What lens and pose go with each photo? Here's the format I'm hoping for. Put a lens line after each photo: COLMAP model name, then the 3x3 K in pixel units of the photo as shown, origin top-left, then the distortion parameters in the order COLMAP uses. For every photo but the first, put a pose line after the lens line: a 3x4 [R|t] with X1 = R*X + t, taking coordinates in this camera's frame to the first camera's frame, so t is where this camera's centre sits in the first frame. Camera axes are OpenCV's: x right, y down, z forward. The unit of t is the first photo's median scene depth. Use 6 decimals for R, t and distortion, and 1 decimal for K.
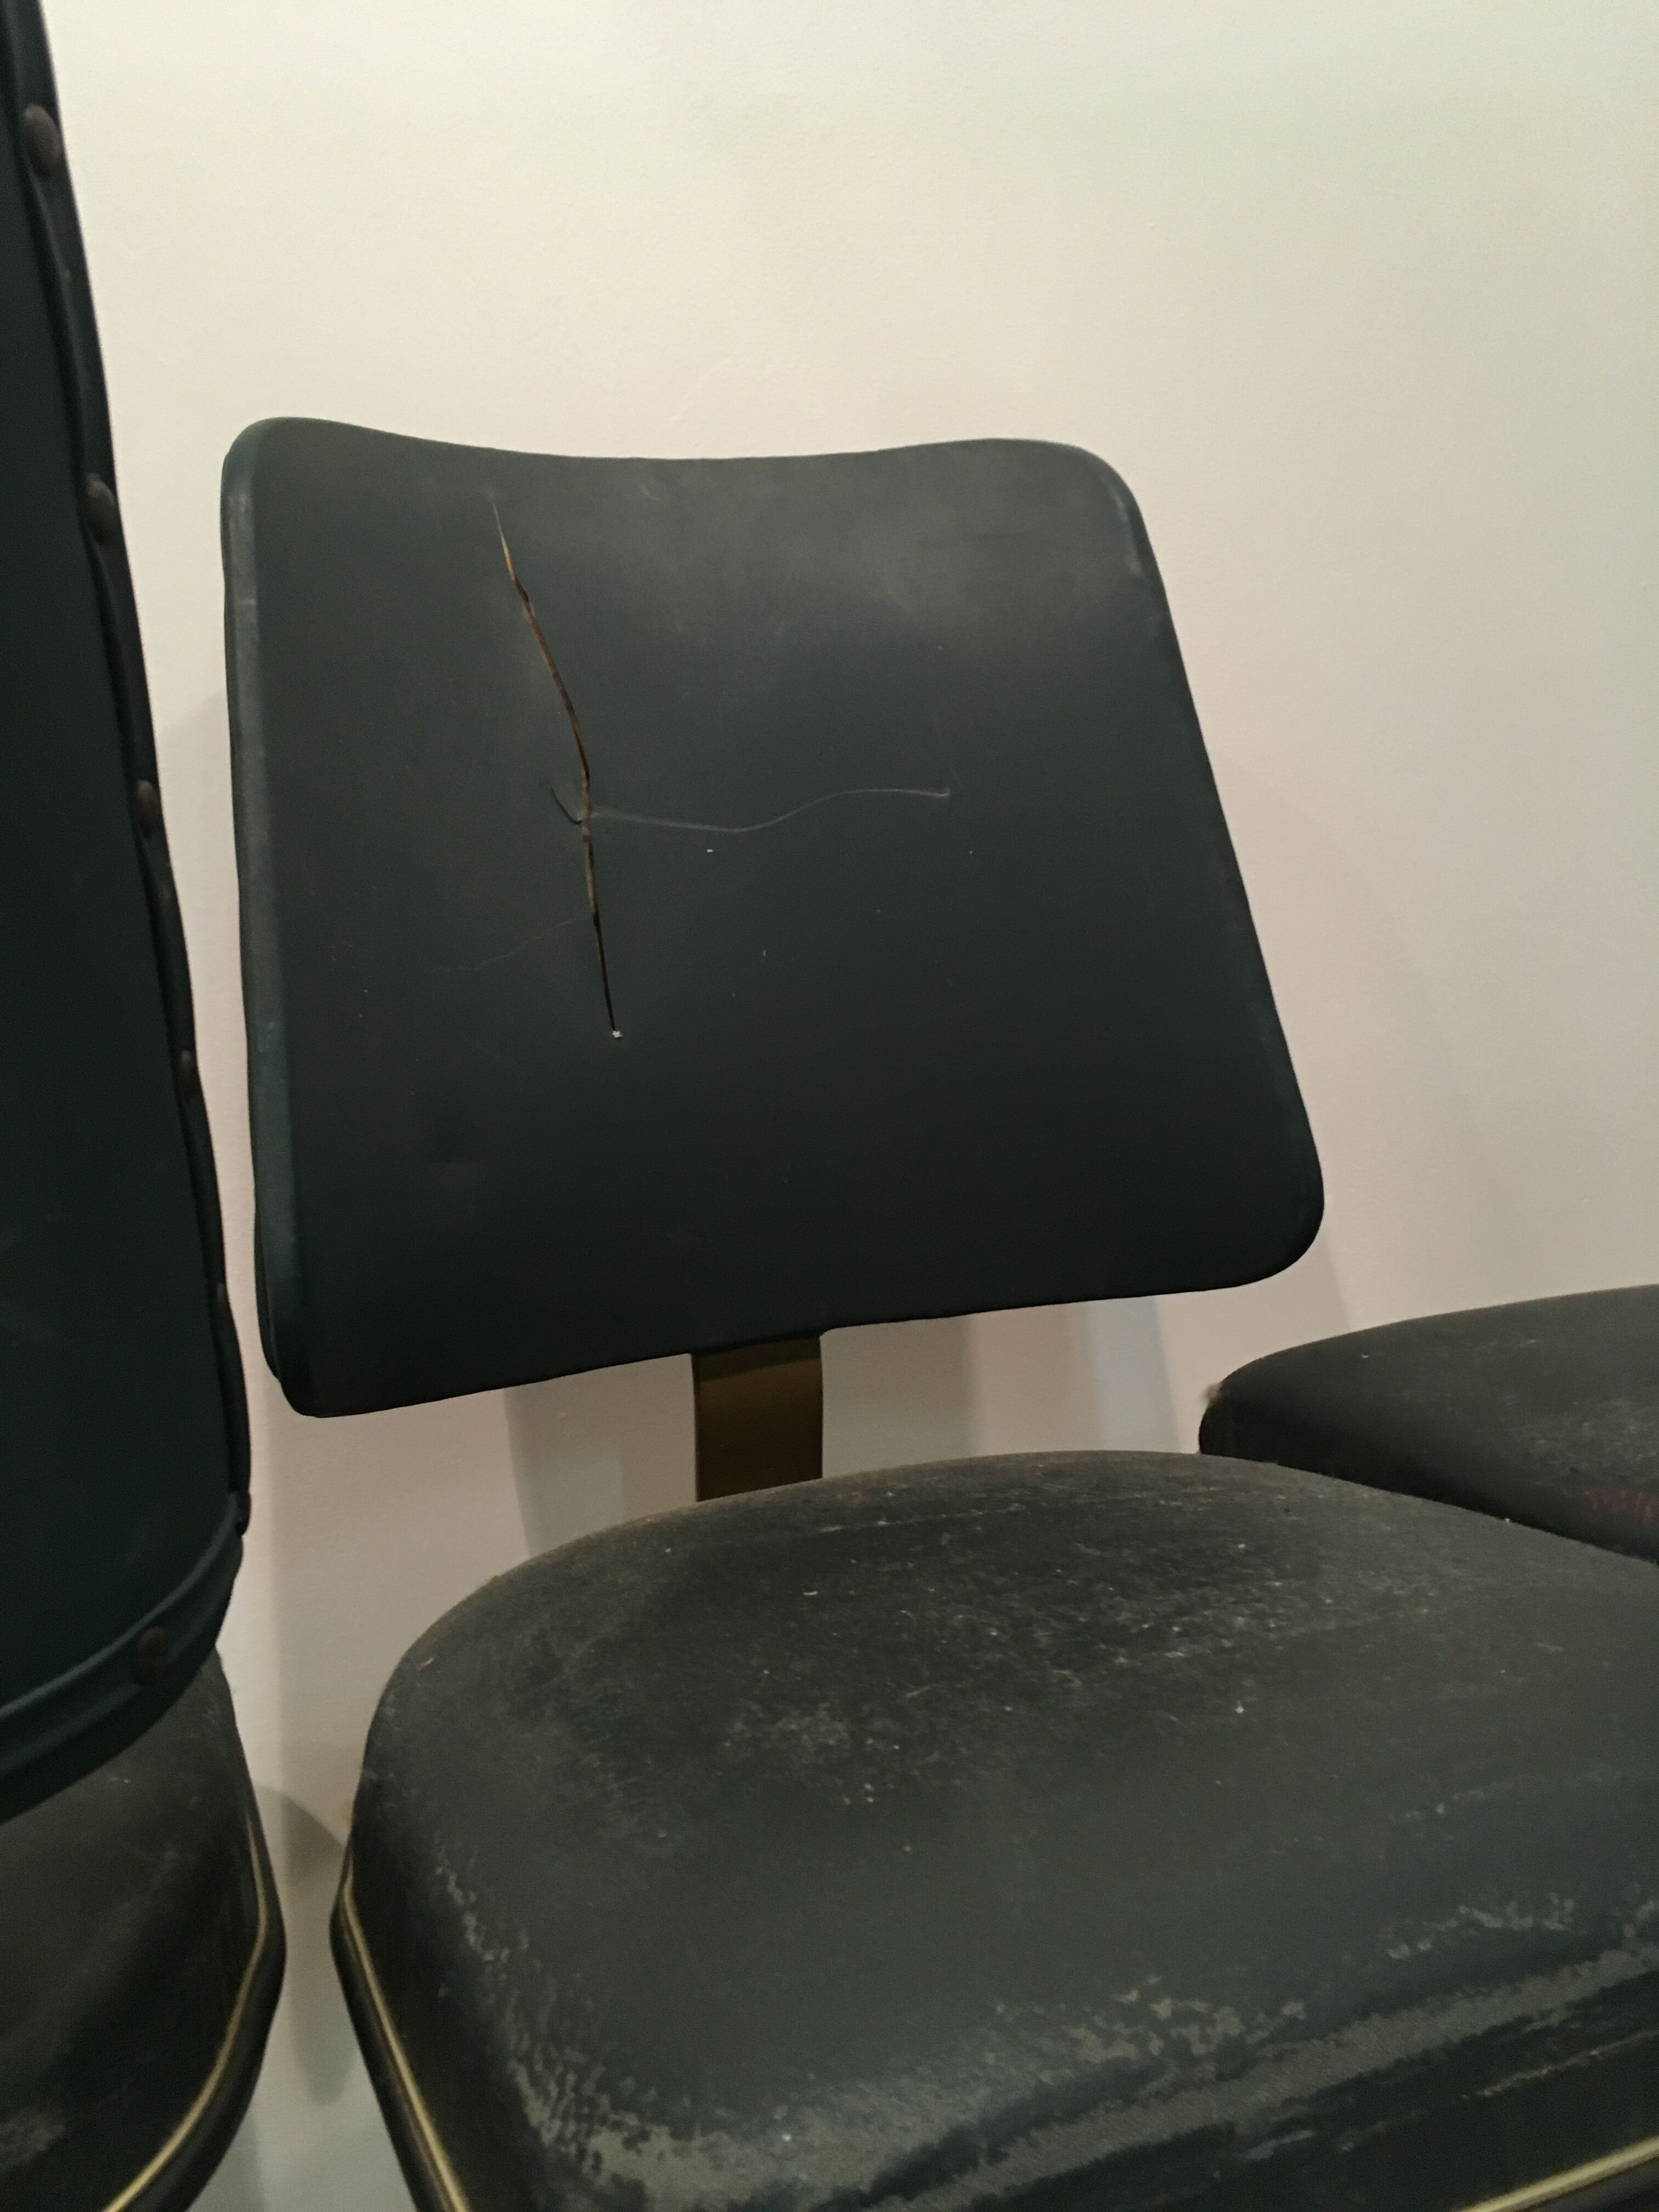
lens RADIAL K [[1903.6, 0, 823.8], [0, 1903.6, 1110.5], [0, 0, 1]] dist [0.015841, 0.008602]
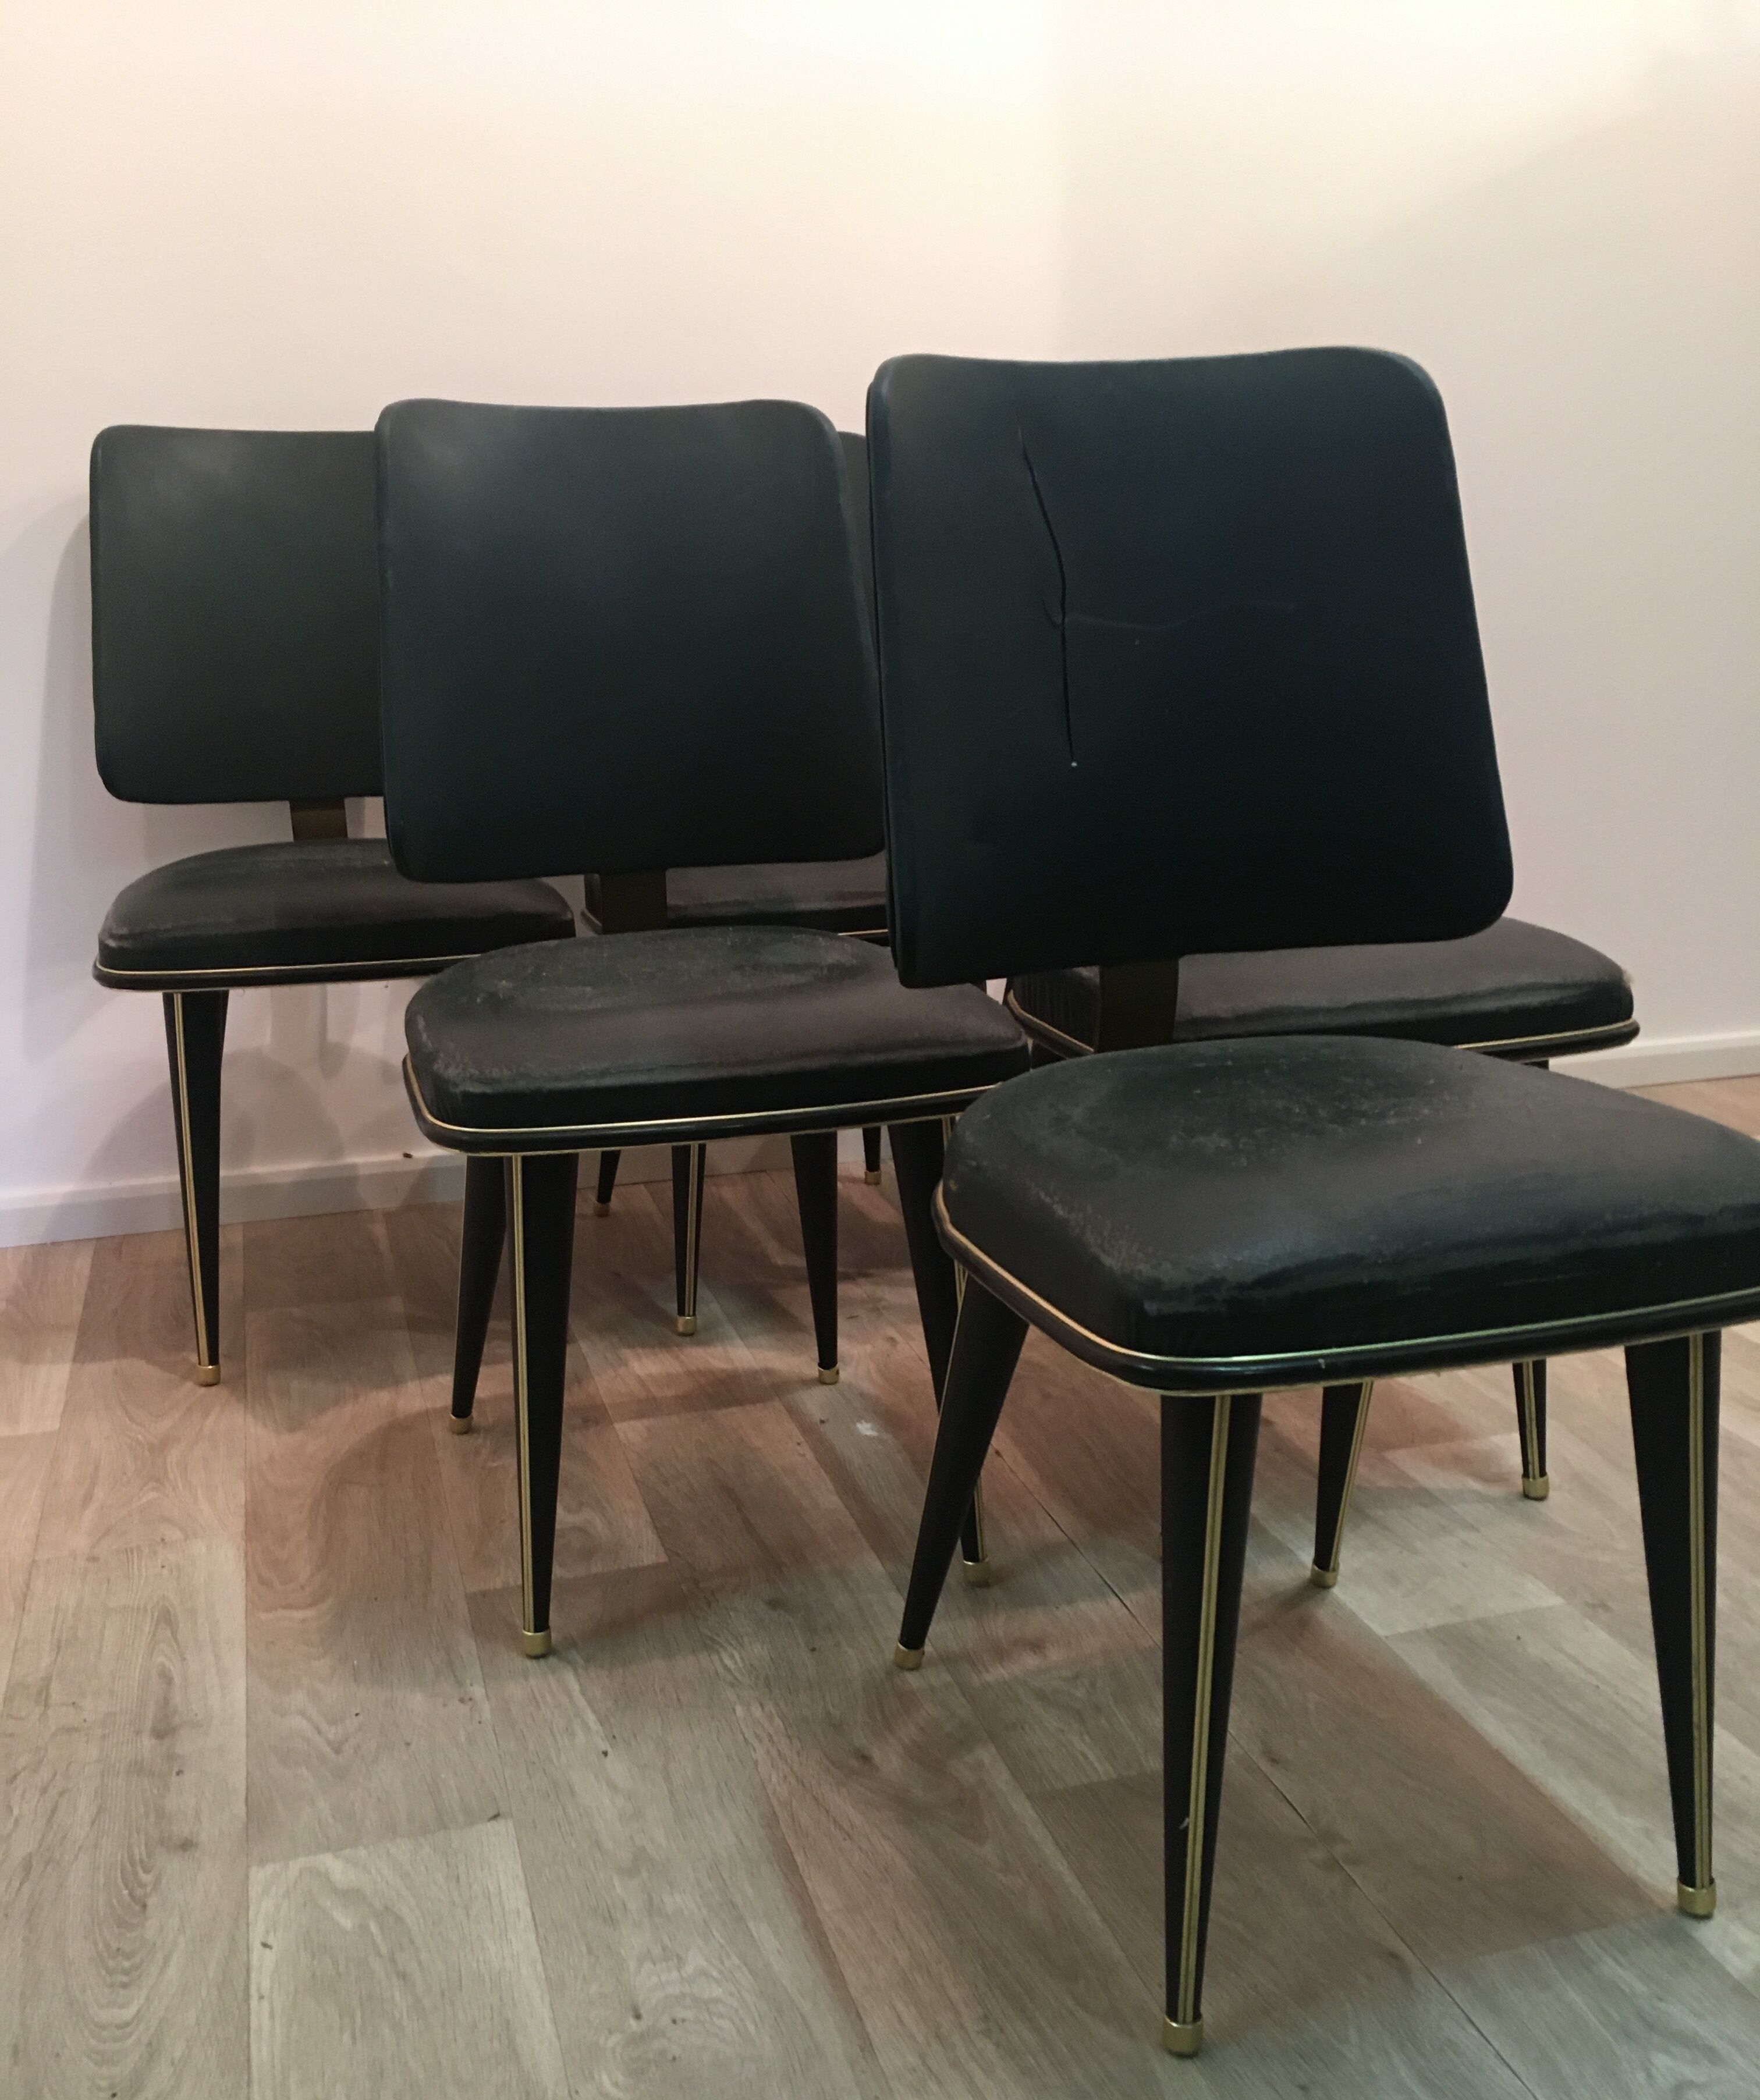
lens RADIAL K [[2031.8, 0, 881.4], [0, 2031.8, 1065.1], [0, 0, 1]] dist [0.017842, 0.000000]
pose [[0.995444, 0.062162, -0.072305, -0.202814], [-0.049025, 0.984040, 0.171060, -0.117948], [0.081785, -0.166736, 0.982604, -1.166712]]
